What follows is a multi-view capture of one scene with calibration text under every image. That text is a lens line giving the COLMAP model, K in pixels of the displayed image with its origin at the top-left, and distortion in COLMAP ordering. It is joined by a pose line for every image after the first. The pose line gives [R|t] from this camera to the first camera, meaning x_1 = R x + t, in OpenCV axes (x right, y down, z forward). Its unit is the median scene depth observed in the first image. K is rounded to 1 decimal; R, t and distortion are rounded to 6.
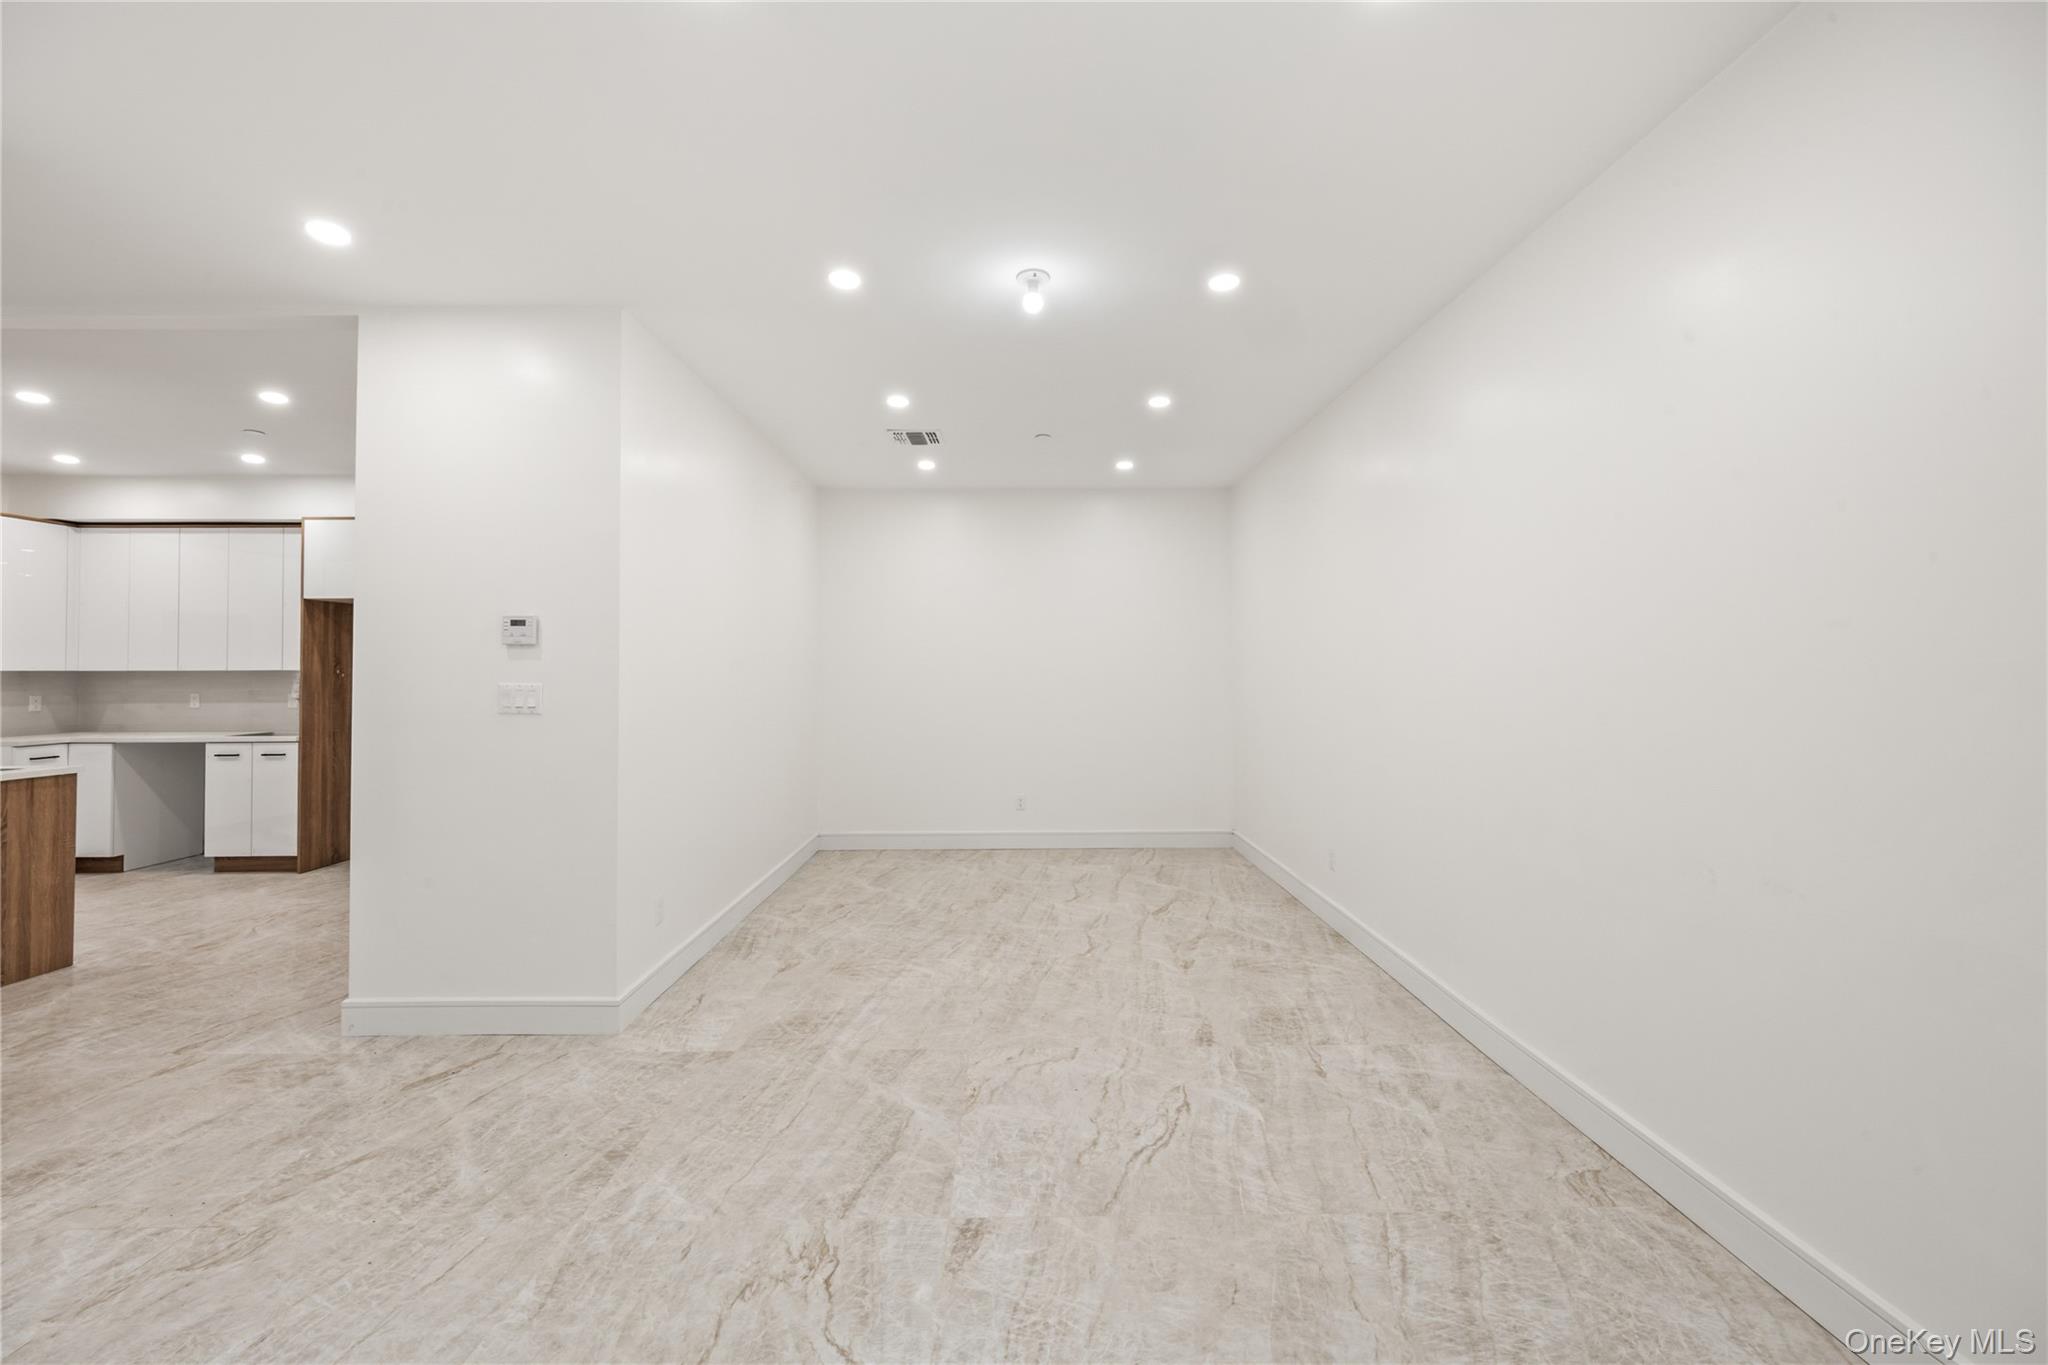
lens RADIAL K [[823.0, 0, 1027.1], [0, 823.0, 656.4], [0, 0, 1]] dist [0.000153, 0.000395]
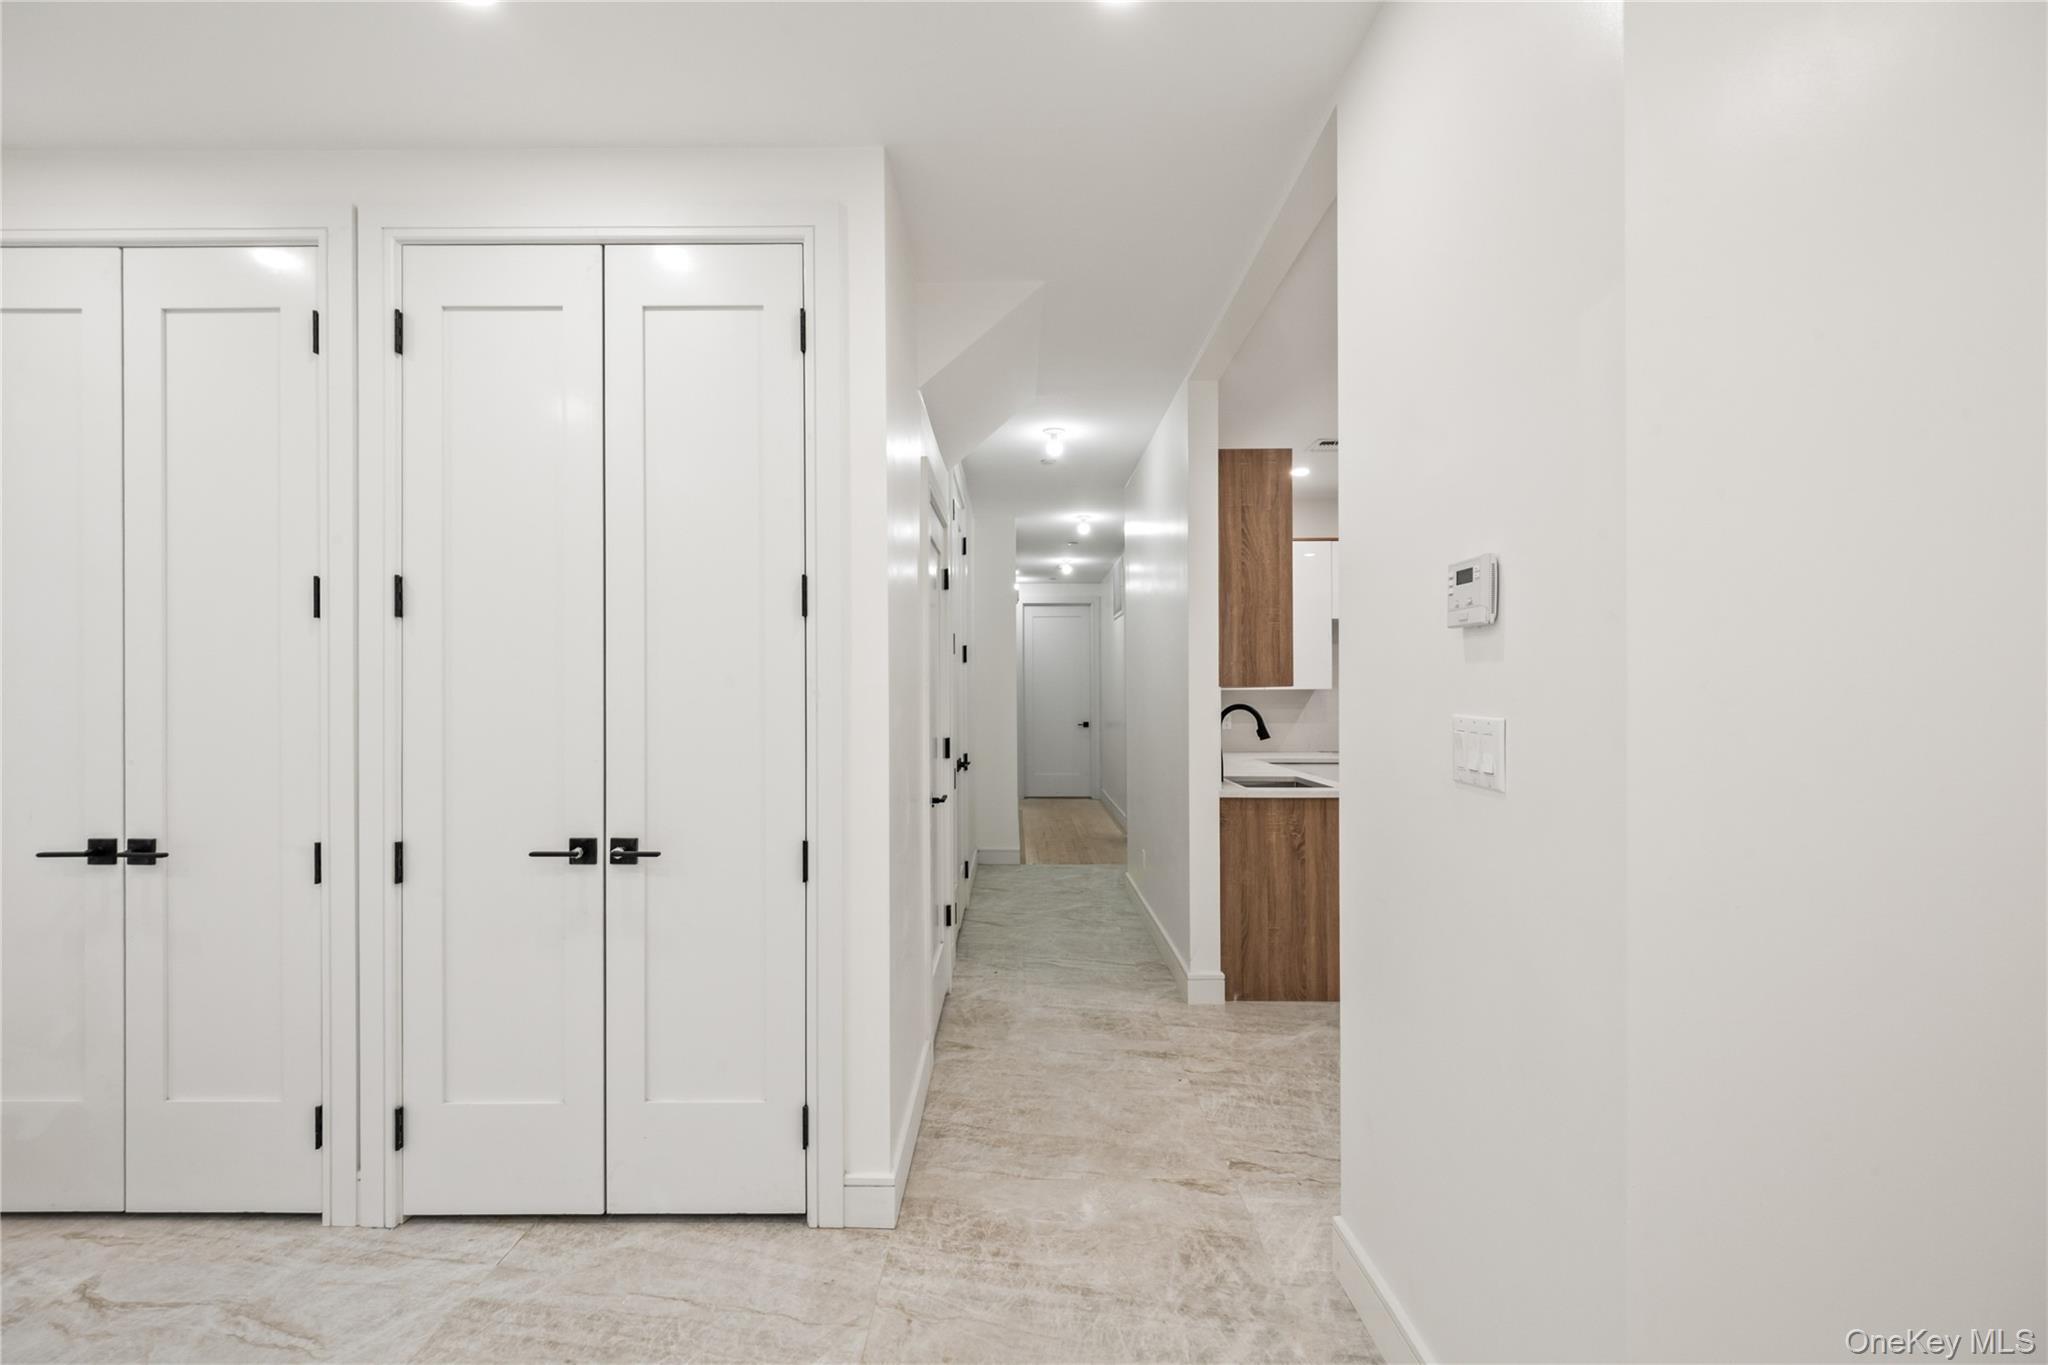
lens RADIAL K [[919.3, 0, 1016.6], [0, 919.3, 690.7], [0, 0, 1]] dist [0.000087, 0.000011]
pose [[-0.012273, -0.000416, -0.999925, -0.130941], [0.021106, 0.999777, -0.000675, 0.015391], [0.999702, -0.021112, -0.012261, 0.789845]]
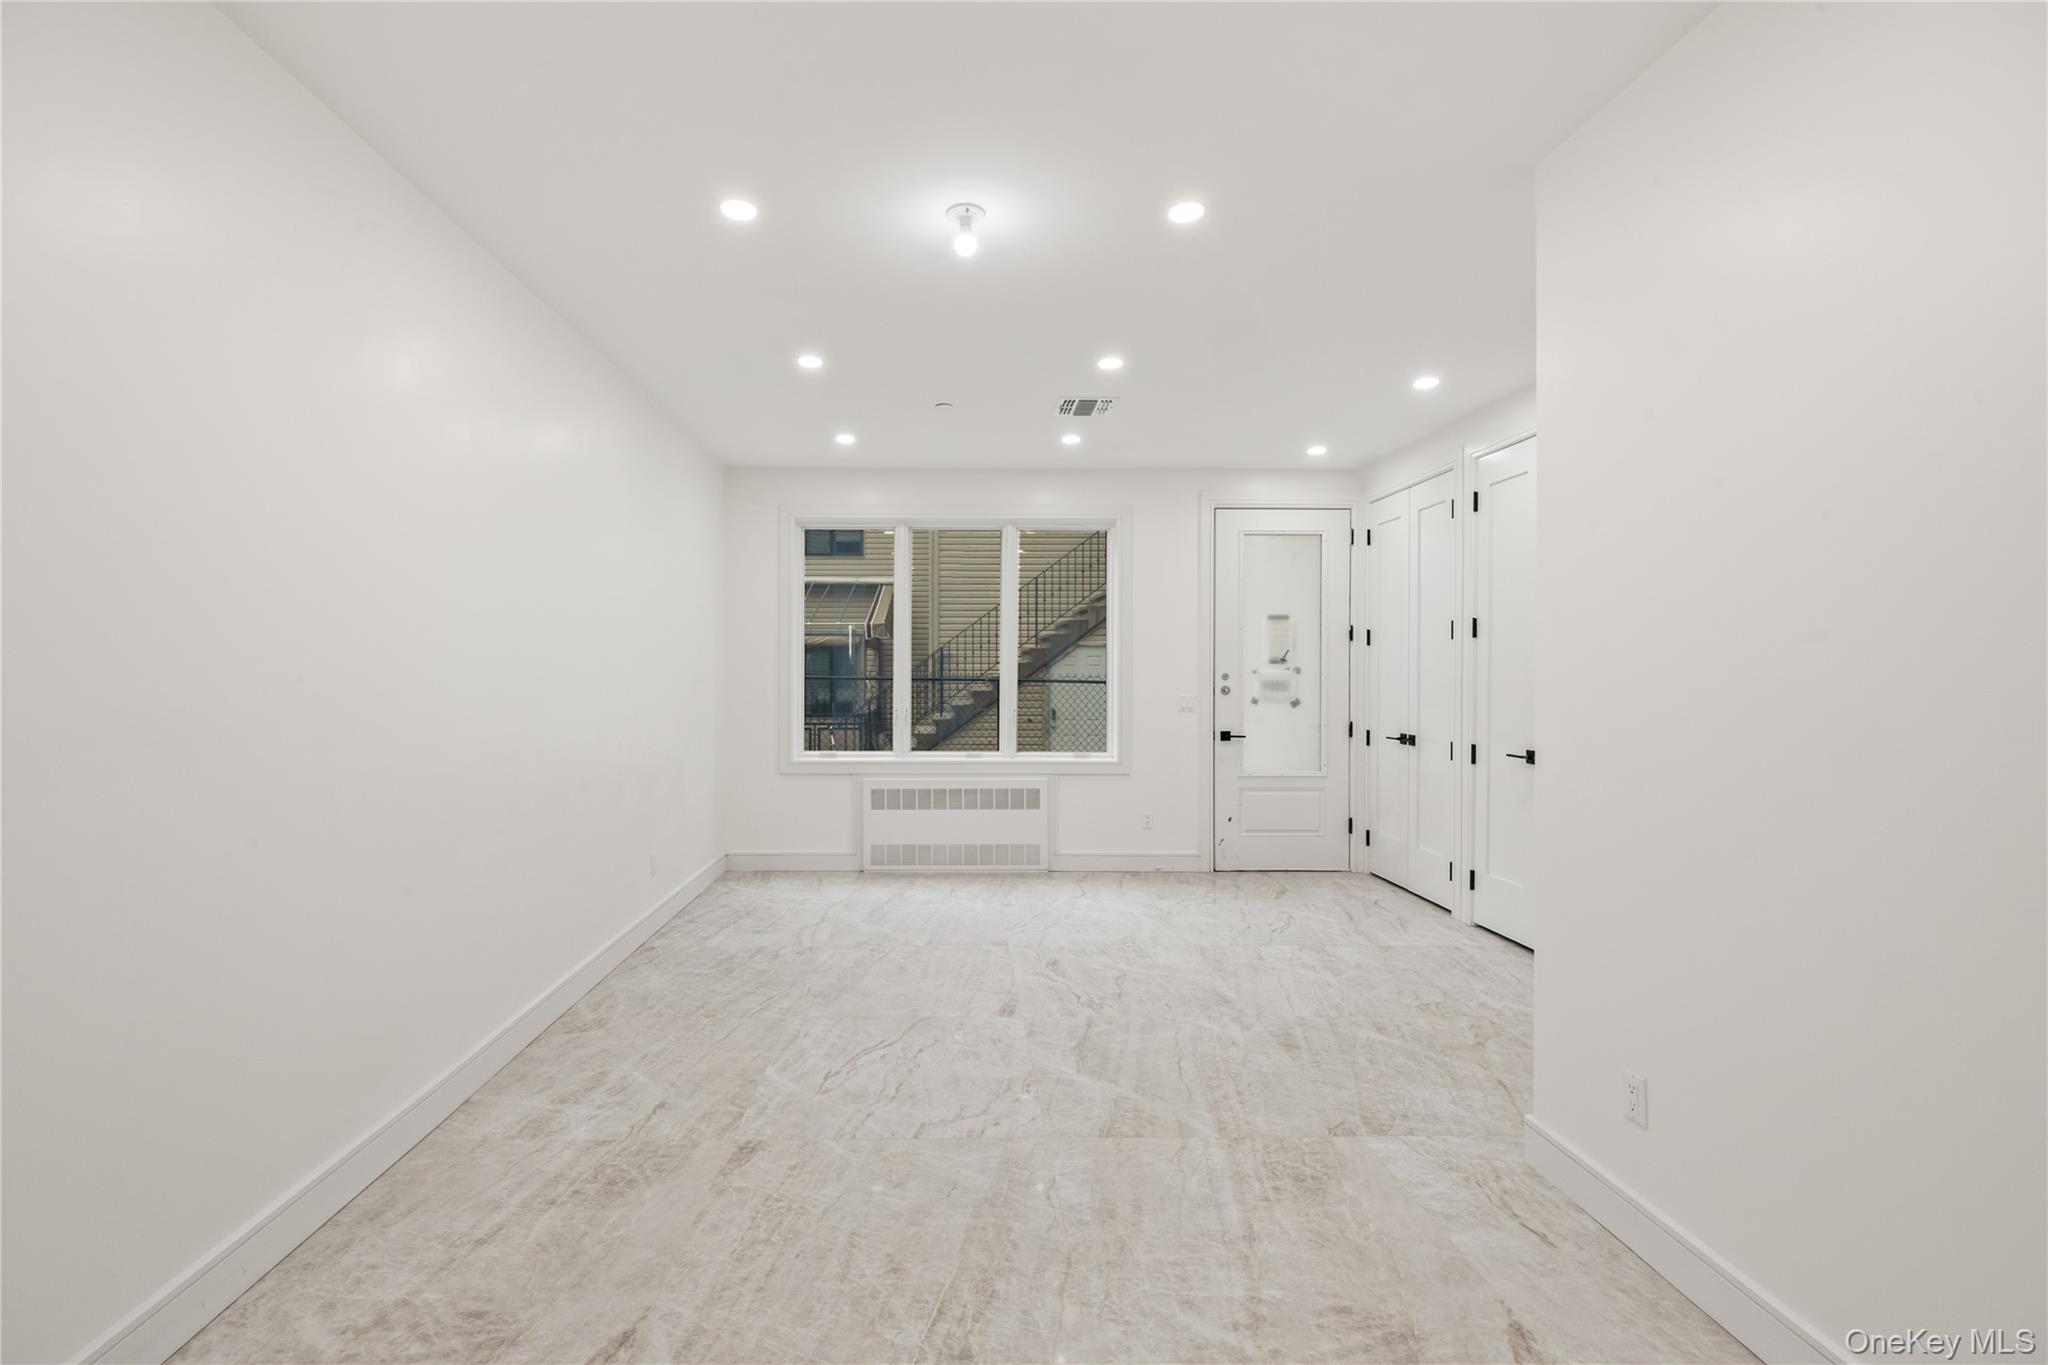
lens RADIAL K [[899.5, 0, 952.4], [0, 899.5, 680.6], [0, 0, 1]] dist [-0.001361, -0.000214]
pose [[-0.999899, 0.000832, 0.014182, 0.010673], [0.000678, 0.999941, -0.010849, 0.033445], [-0.014191, -0.010838, -0.999841, 1.869667]]
